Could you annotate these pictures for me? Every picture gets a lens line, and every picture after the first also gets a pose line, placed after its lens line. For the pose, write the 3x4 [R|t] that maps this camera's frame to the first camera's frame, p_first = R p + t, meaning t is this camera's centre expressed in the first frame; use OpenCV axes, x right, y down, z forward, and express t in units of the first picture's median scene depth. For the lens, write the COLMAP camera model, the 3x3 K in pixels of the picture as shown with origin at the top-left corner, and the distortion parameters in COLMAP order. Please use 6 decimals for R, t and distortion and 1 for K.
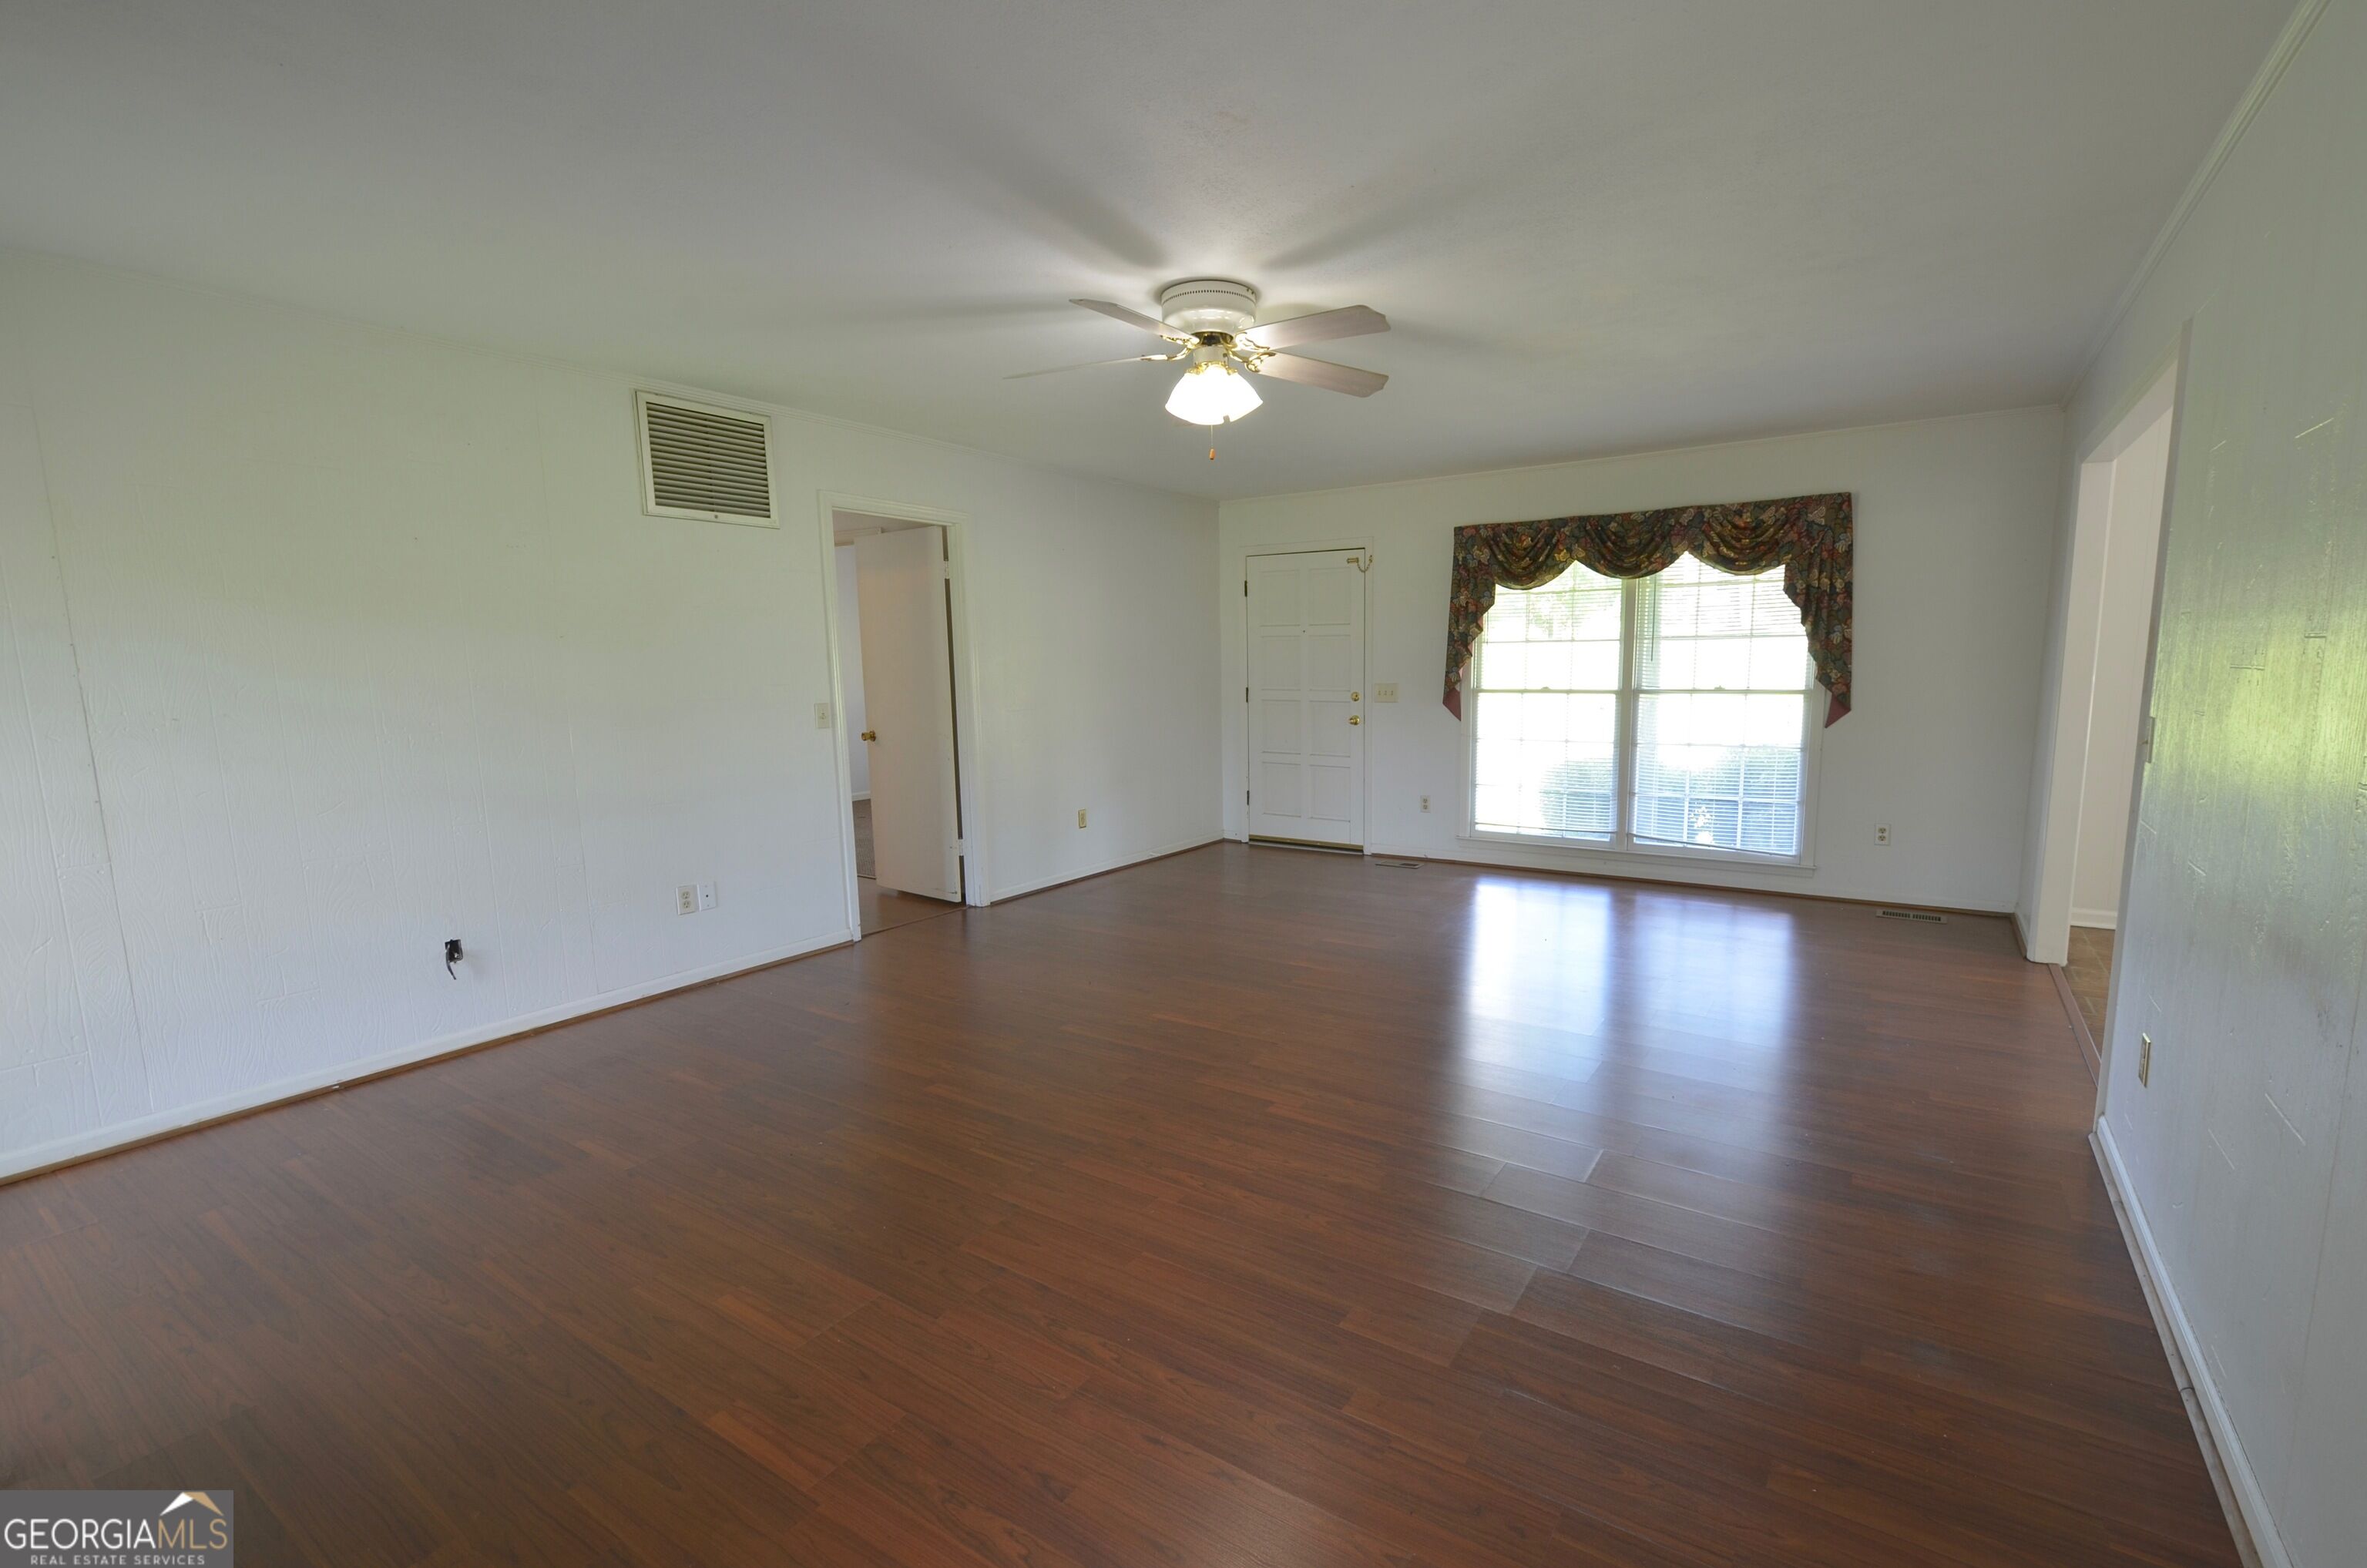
lens RADIAL K [[1018.7, 0, 1247.3], [0, 1018.7, 802.2], [0, 0, 1]] dist [-0.000712, -0.000007]
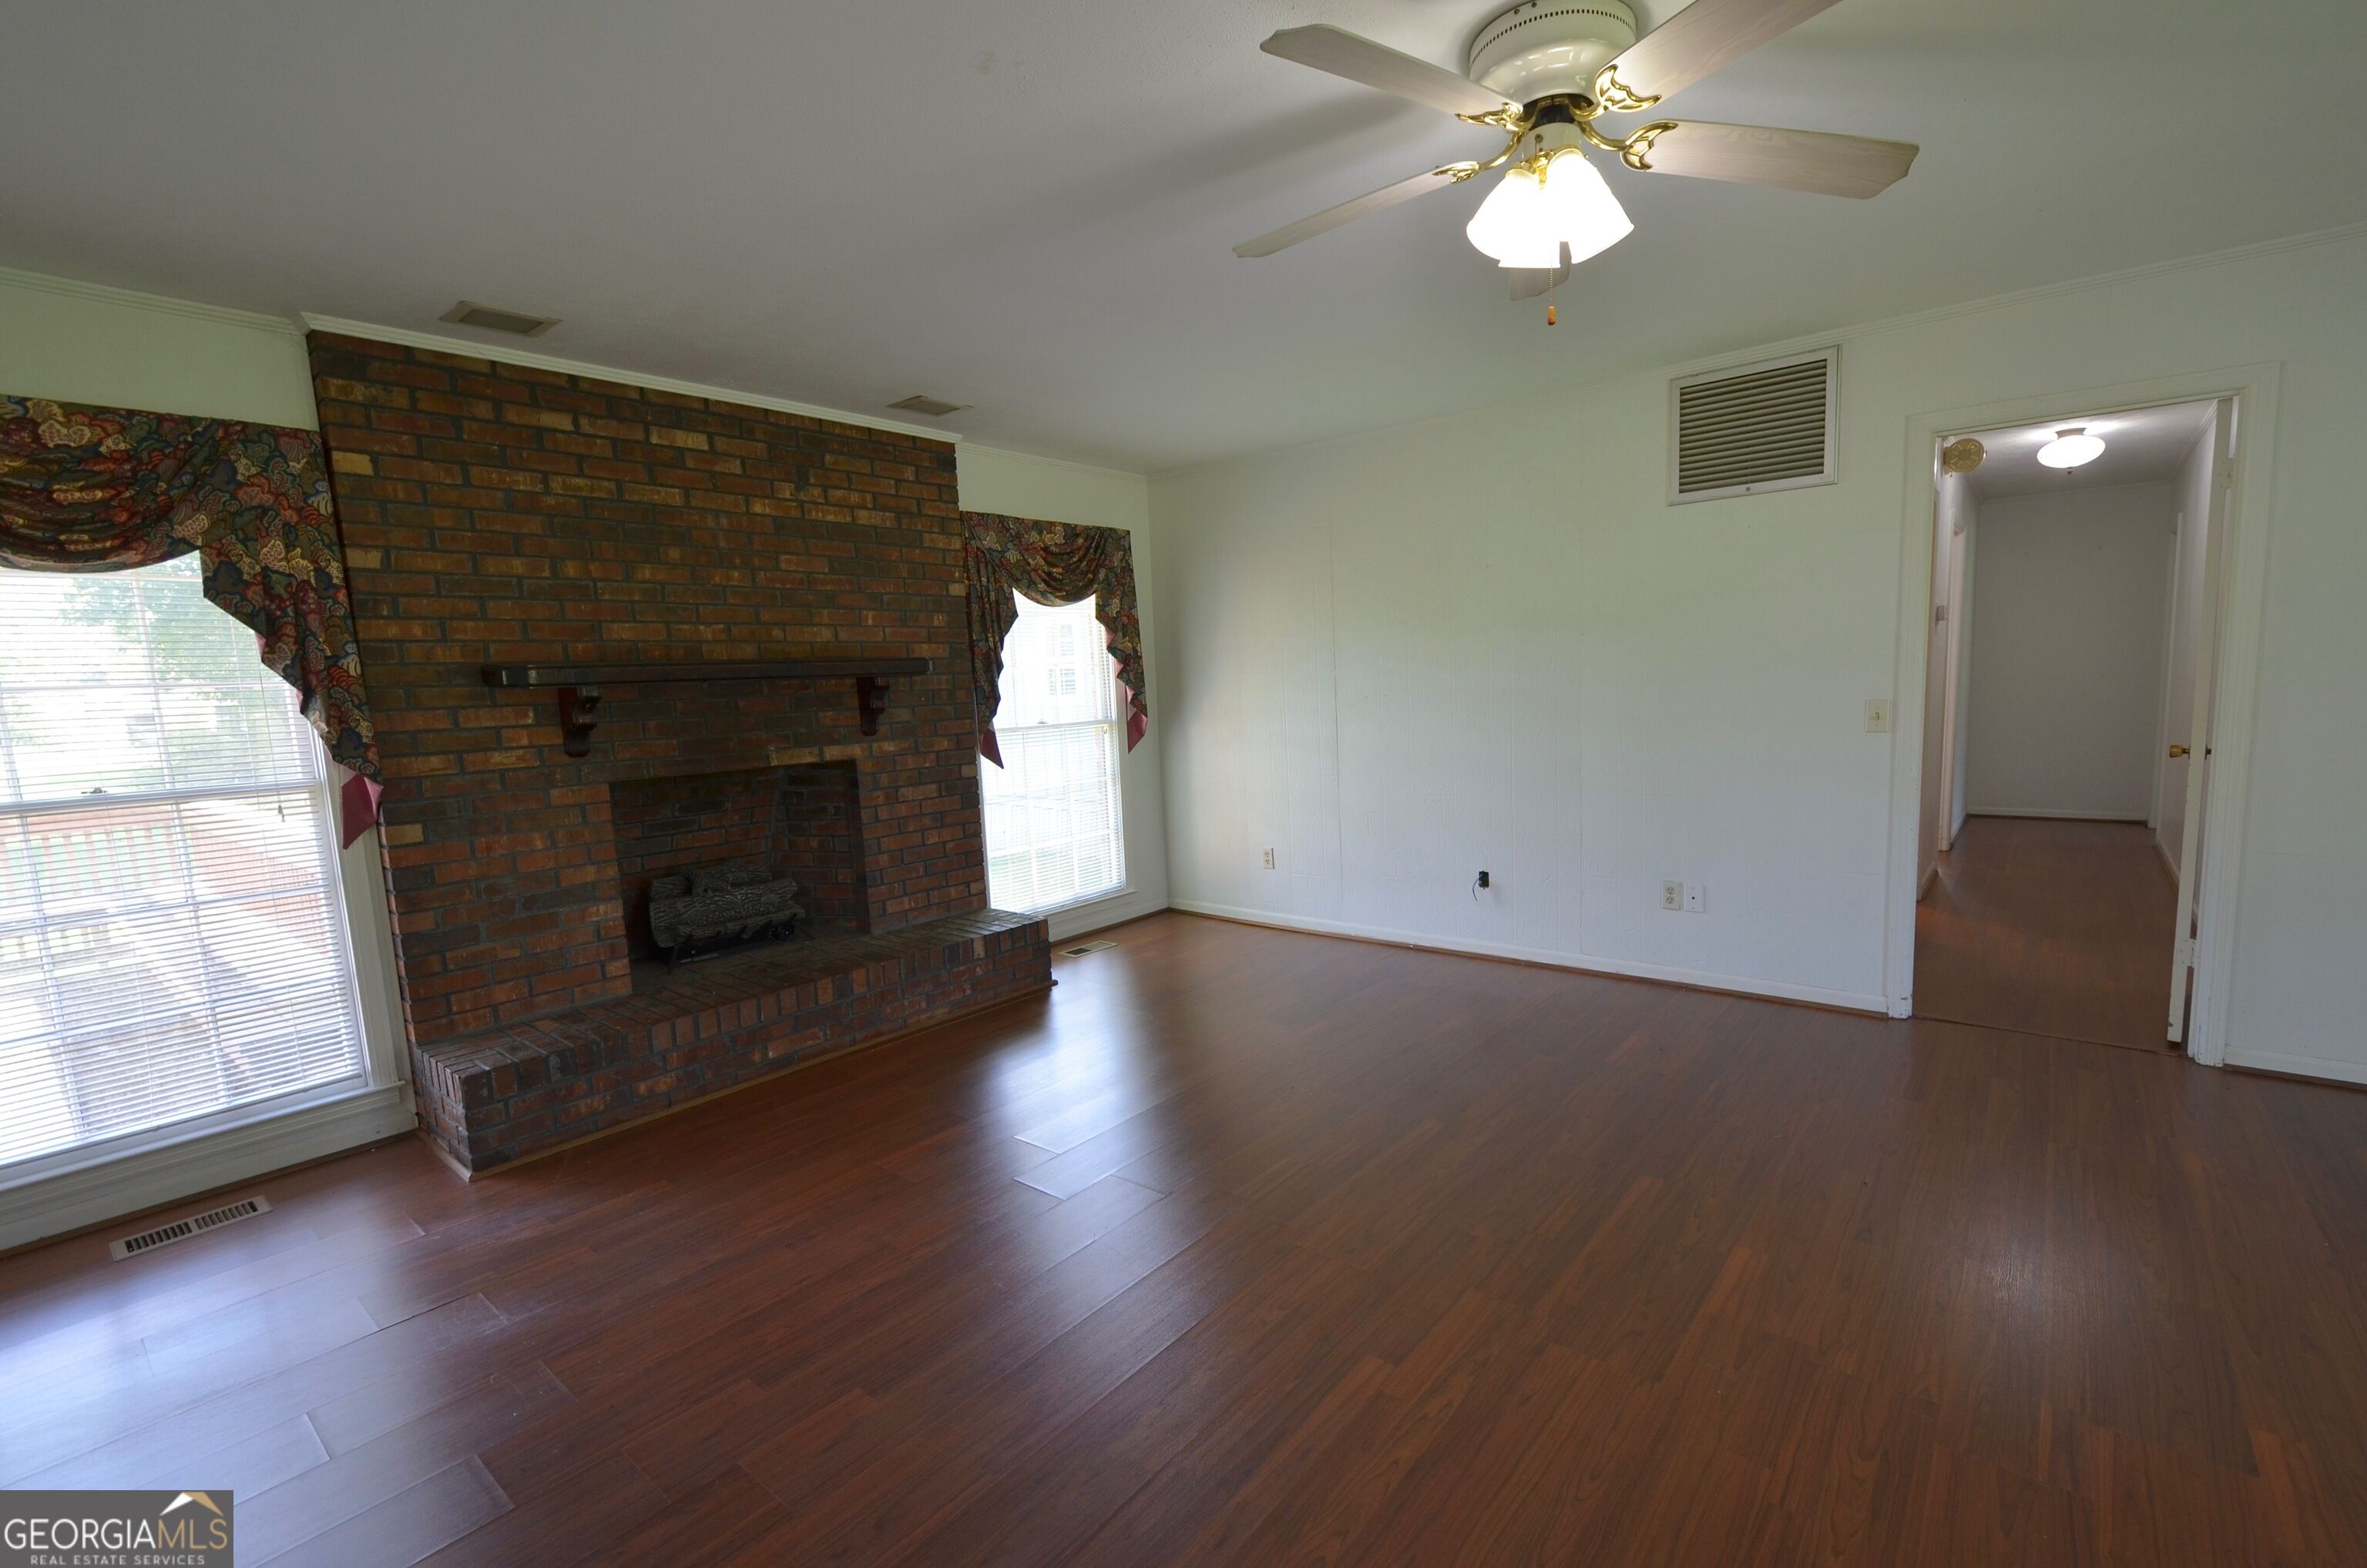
lens RADIAL K [[1038.7, 0, 1263.8], [0, 1038.7, 793.0], [0, 0, 1]] dist [0.030008, -0.000062]
pose [[-0.070982, 0.132275, -0.988668, 0.482995], [-0.103649, 0.984825, 0.139202, -0.106081], [0.992078, 0.112355, -0.056195, 0.699075]]
